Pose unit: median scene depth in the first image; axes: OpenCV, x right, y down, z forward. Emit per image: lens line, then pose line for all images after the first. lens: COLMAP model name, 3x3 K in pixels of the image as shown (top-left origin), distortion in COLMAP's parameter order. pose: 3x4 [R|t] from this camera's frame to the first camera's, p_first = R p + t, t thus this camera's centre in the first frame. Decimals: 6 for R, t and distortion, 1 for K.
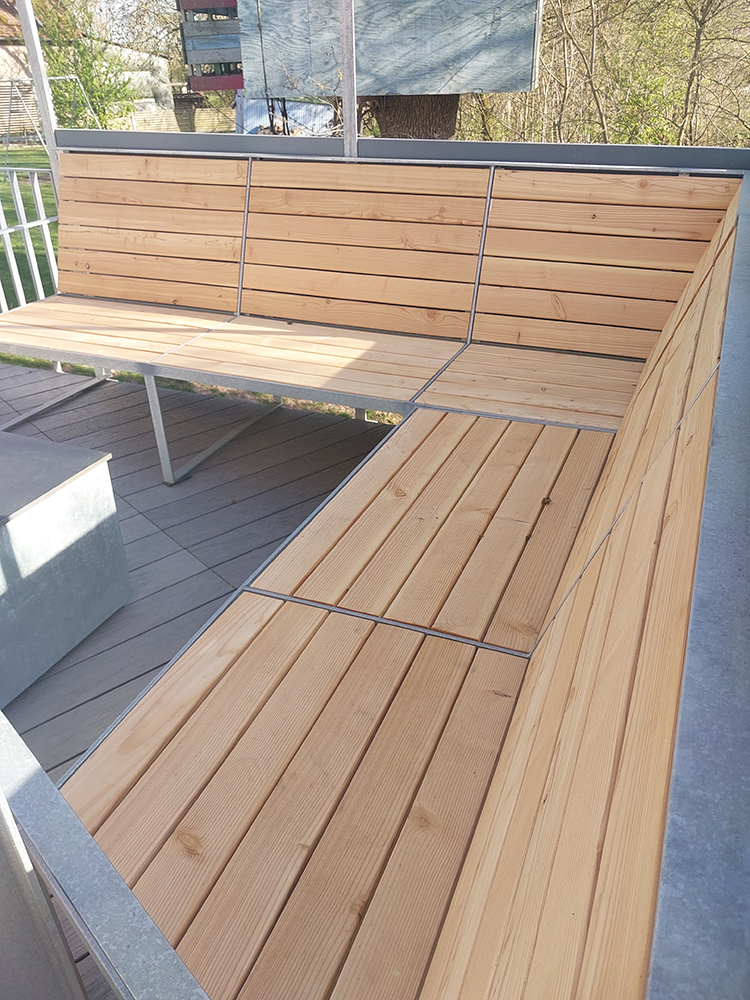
lens RADIAL K [[791.7, 0, 375.0], [0, 791.7, 500.0], [0, 0, 1]] dist [-0.006383, -0.003122]
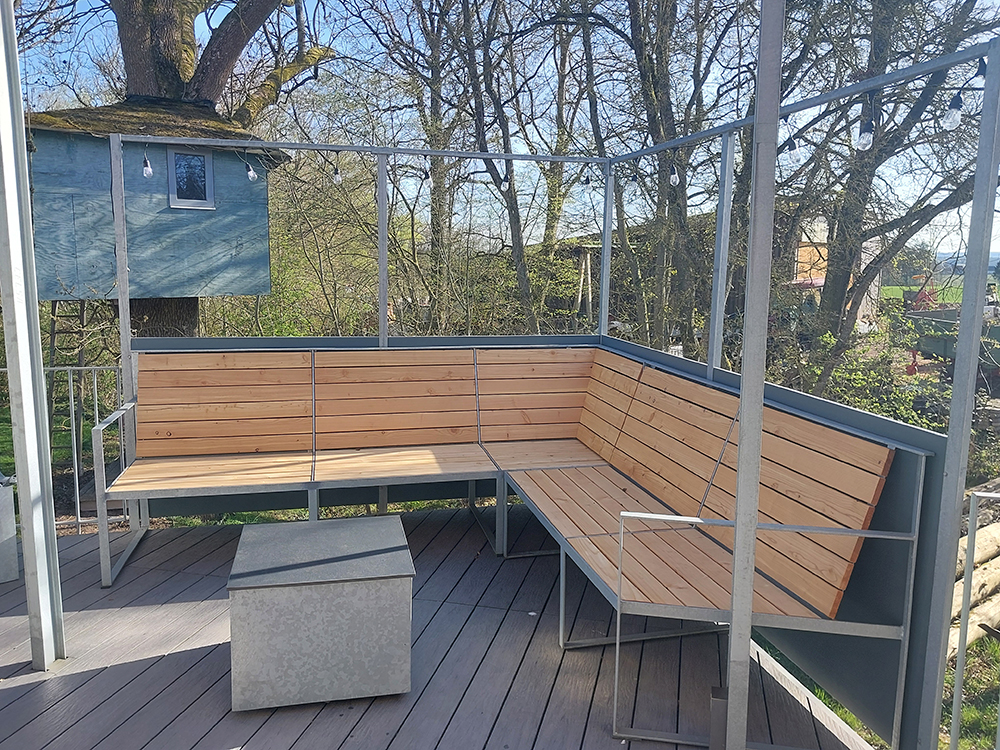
lens RADIAL K [[759.6, 0, 500.6], [0, 759.6, 361.3], [0, 0, 1]] dist [0.072060, -0.110780]
pose [[0.812499, -0.054431, 0.580416, -0.701968], [0.264880, 0.921392, -0.284387, 0.102594], [-0.519311, 0.384804, 0.763047, -0.306087]]
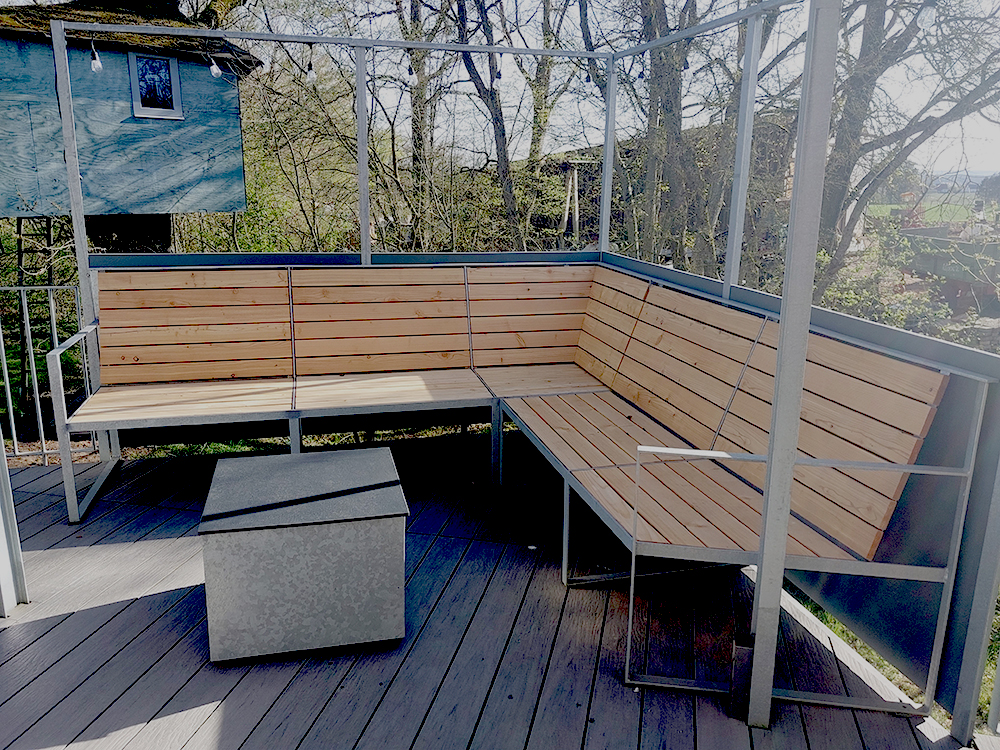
lens RADIAL K [[759.6, 0, 500.6], [0, 759.6, 361.3], [0, 0, 1]] dist [0.072060, -0.110780]
pose [[0.799844, -0.117863, 0.588521, -0.659900], [0.273183, 0.944567, -0.182108, 0.074506], [-0.534434, 0.306432, 0.787705, -0.222222]]
